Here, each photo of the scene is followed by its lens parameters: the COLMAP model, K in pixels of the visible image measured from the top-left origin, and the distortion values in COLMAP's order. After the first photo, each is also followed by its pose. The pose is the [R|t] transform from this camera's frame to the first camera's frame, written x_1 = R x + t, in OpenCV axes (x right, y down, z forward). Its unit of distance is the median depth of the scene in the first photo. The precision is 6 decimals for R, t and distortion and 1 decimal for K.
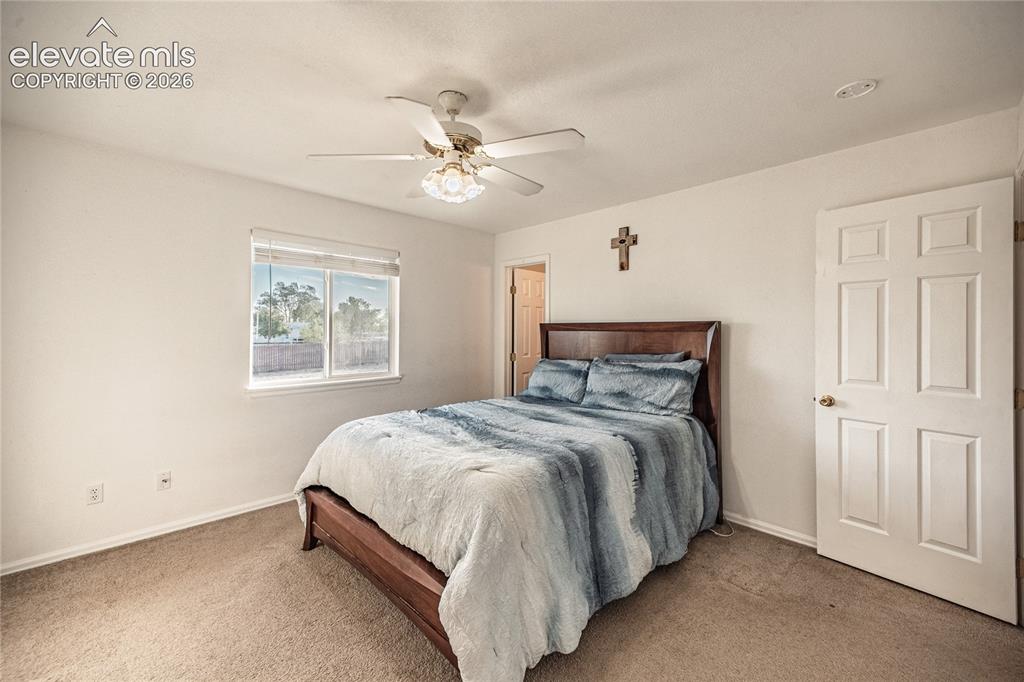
lens RADIAL K [[406.5, 0, 509.6], [0, 406.5, 323.8], [0, 0, 1]] dist [-0.000451, -0.000213]
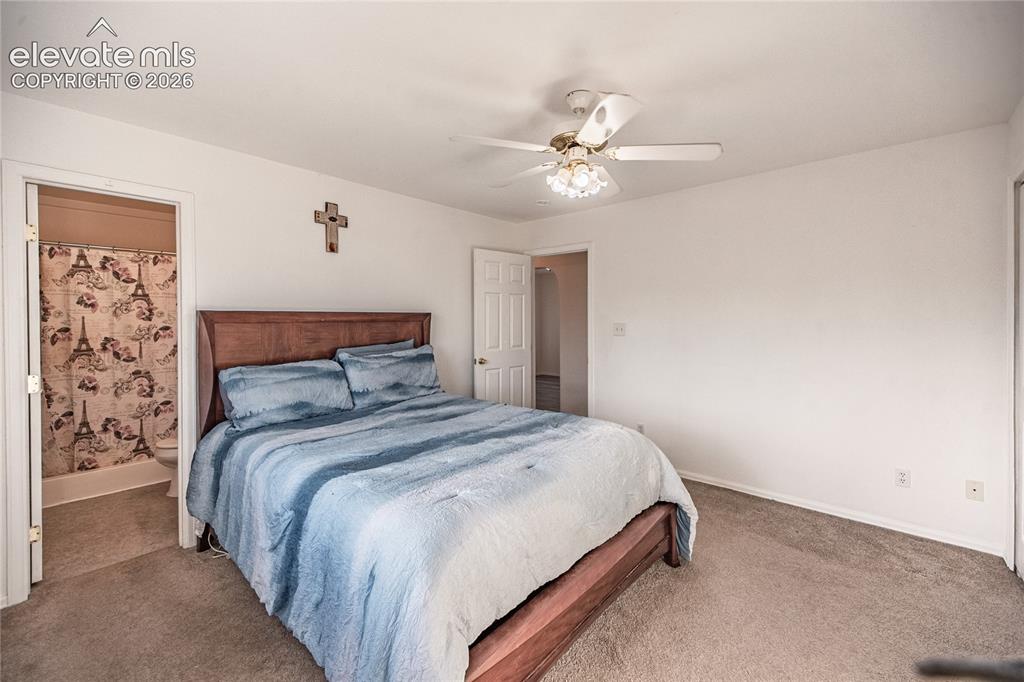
lens RADIAL K [[406.5, 0, 509.6], [0, 406.5, 323.8], [0, 0, 1]] dist [-0.000451, -0.000213]
pose [[-0.064534, -0.008640, 0.997878, -0.691278], [-0.003060, 0.999960, 0.008461, 0.014815], [-0.997911, -0.002507, -0.064558, 0.759750]]
